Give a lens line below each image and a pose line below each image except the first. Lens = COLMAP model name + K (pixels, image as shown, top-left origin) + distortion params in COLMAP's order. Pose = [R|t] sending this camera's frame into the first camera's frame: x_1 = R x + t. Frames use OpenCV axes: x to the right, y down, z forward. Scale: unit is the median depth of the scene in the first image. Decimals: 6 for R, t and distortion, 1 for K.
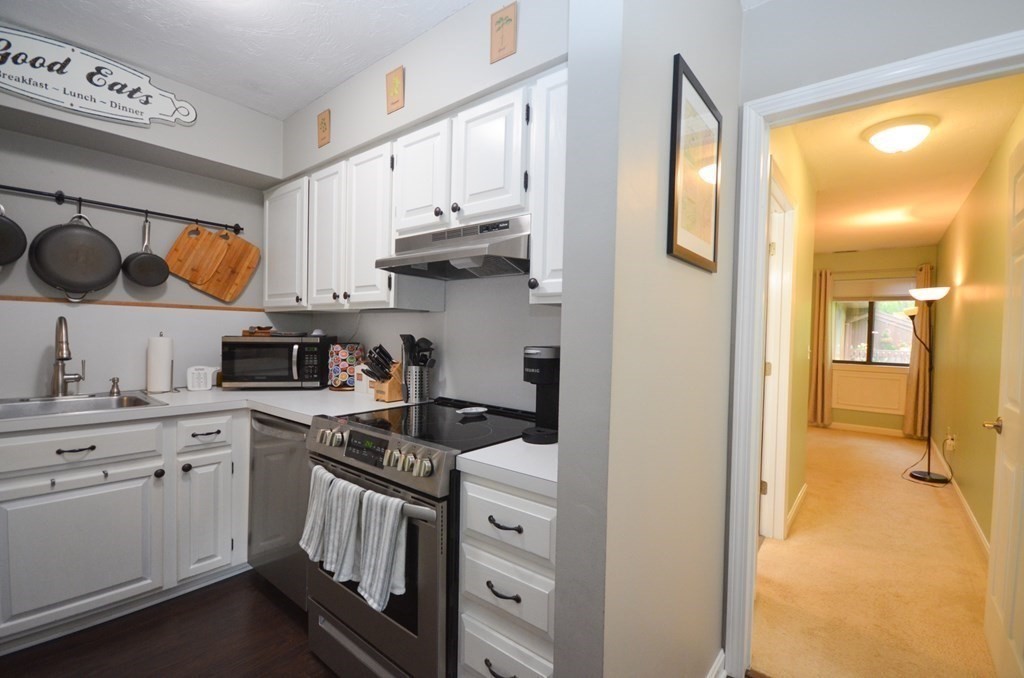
lens RADIAL K [[448.5, 0, 517.4], [0, 448.5, 339.8], [0, 0, 1]] dist [0.000221, -0.000360]
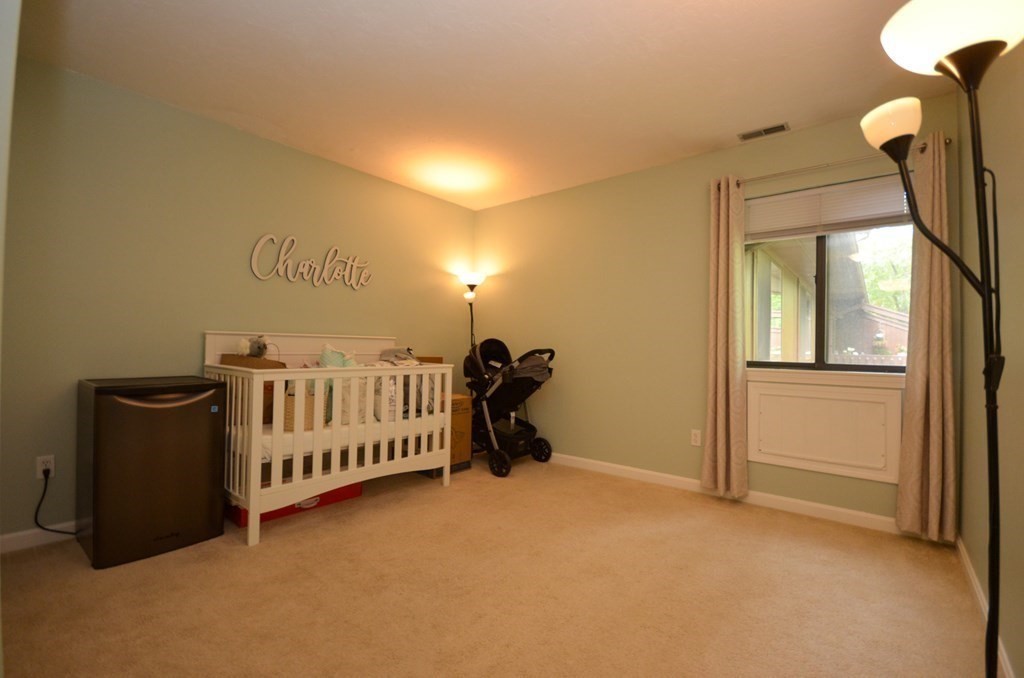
lens RADIAL K [[448.5, 0, 518.6], [0, 448.5, 341.3], [0, 0, 1]] dist [0.000221, -0.000360]
pose [[0.999959, -0.008921, -0.001806, 0.469981], [0.008858, 0.999440, -0.032273, 0.038311], [0.002092, 0.032256, 0.999477, 0.529450]]
